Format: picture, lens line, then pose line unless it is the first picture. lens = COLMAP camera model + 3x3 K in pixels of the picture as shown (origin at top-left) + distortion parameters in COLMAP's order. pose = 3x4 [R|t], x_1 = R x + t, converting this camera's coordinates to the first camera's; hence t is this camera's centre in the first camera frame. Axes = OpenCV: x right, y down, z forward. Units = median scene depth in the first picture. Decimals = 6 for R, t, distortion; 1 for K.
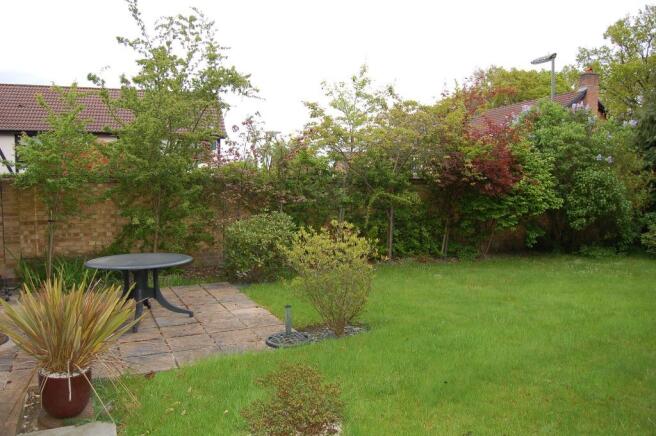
lens RADIAL K [[512.7, 0, 328.7], [0, 512.7, 216.6], [0, 0, 1]] dist [-0.014180, -0.003323]
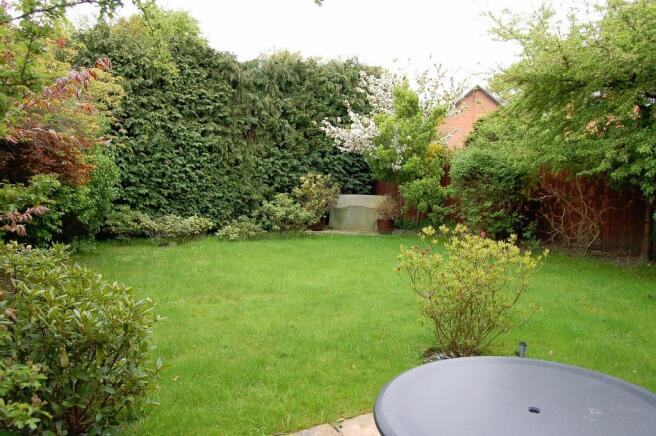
lens RADIAL K [[512.7, 0, 327.1], [0, 512.7, 216.9], [0, 0, 1]] dist [-0.014180, -0.003323]
pose [[0.046960, -0.091536, 0.994694, -0.354827], [0.049053, 0.994802, 0.089230, -0.043453], [-0.997692, 0.044603, 0.051206, 0.565273]]
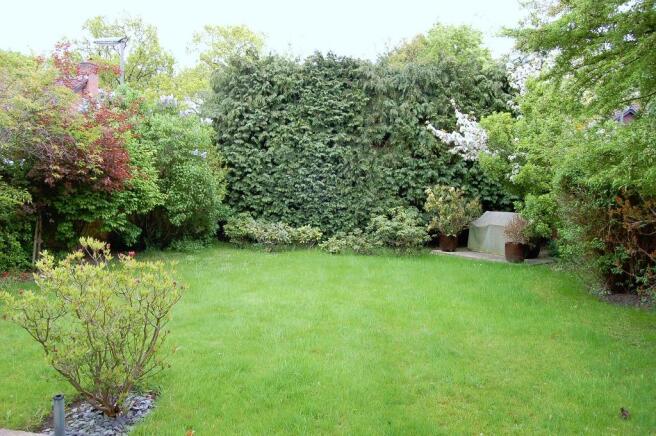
lens RADIAL K [[512.7, 0, 327.2], [0, 512.7, 221.9], [0, 0, 1]] dist [-0.014180, -0.003323]
pose [[0.600395, -0.053140, 0.797936, -0.126168], [0.028578, 0.998578, 0.044999, -0.017210], [-0.799193, -0.004213, 0.601060, 0.186817]]
